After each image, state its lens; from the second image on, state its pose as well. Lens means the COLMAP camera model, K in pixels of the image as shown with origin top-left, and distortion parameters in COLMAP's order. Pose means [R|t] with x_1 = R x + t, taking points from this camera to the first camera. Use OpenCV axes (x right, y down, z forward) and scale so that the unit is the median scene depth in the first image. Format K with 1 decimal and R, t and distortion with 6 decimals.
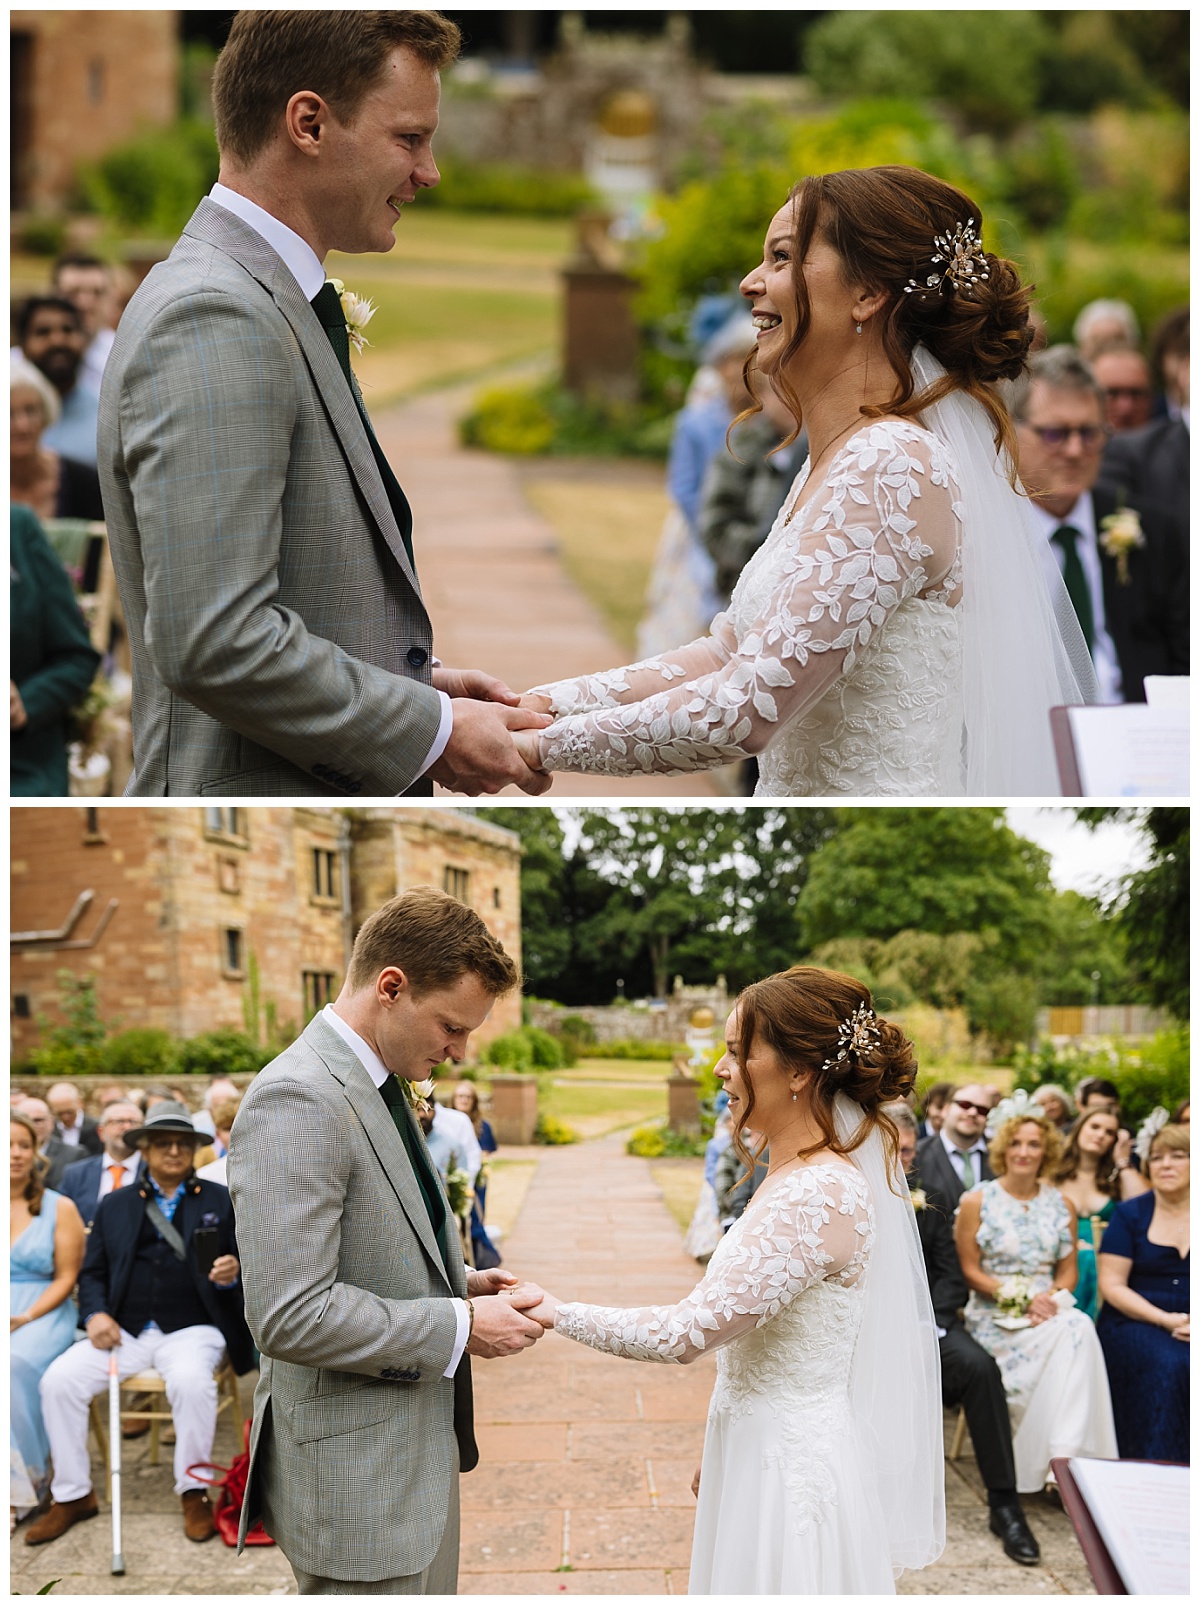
lens RADIAL K [[3824.5, 0, 600.0], [0, 3824.5, 802.5], [0, 0, 1]] dist [-0.044213, 0.012134]
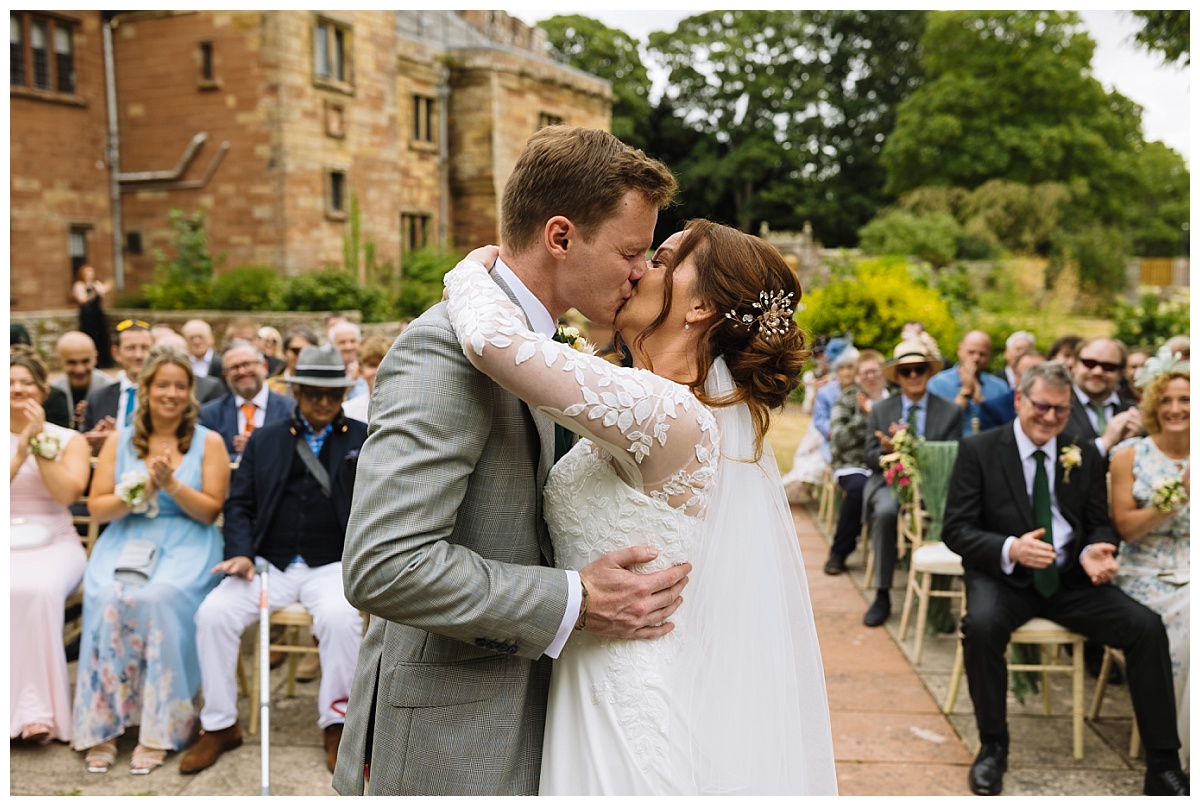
lens RADIAL K [[1166.1, 0, 600.0], [0, 1166.1, 403.0], [0, 0, 1]] dist [-0.026323, -0.009198]
pose [[0.999342, 0.017591, -0.031708, -0.012424], [-0.011351, 0.982258, 0.187191, 0.035087], [0.034439, -0.186708, 0.981812, 0.681409]]
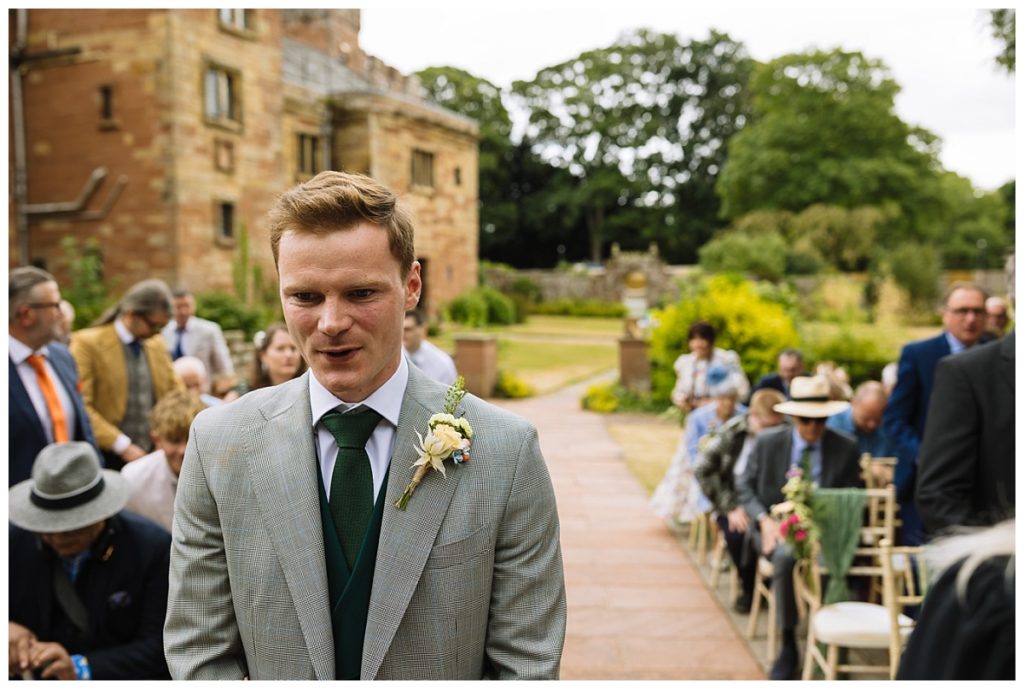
lens RADIAL K [[1017.3, 0, 512.0], [0, 1017.3, 344.5], [0, 0, 1]] dist [-0.043225, 0.010706]
pose [[0.999975, 0.002229, 0.006729, -0.012212], [-0.003094, 0.991314, 0.131479, 0.035290], [-0.006377, -0.131497, 0.991296, 0.692315]]
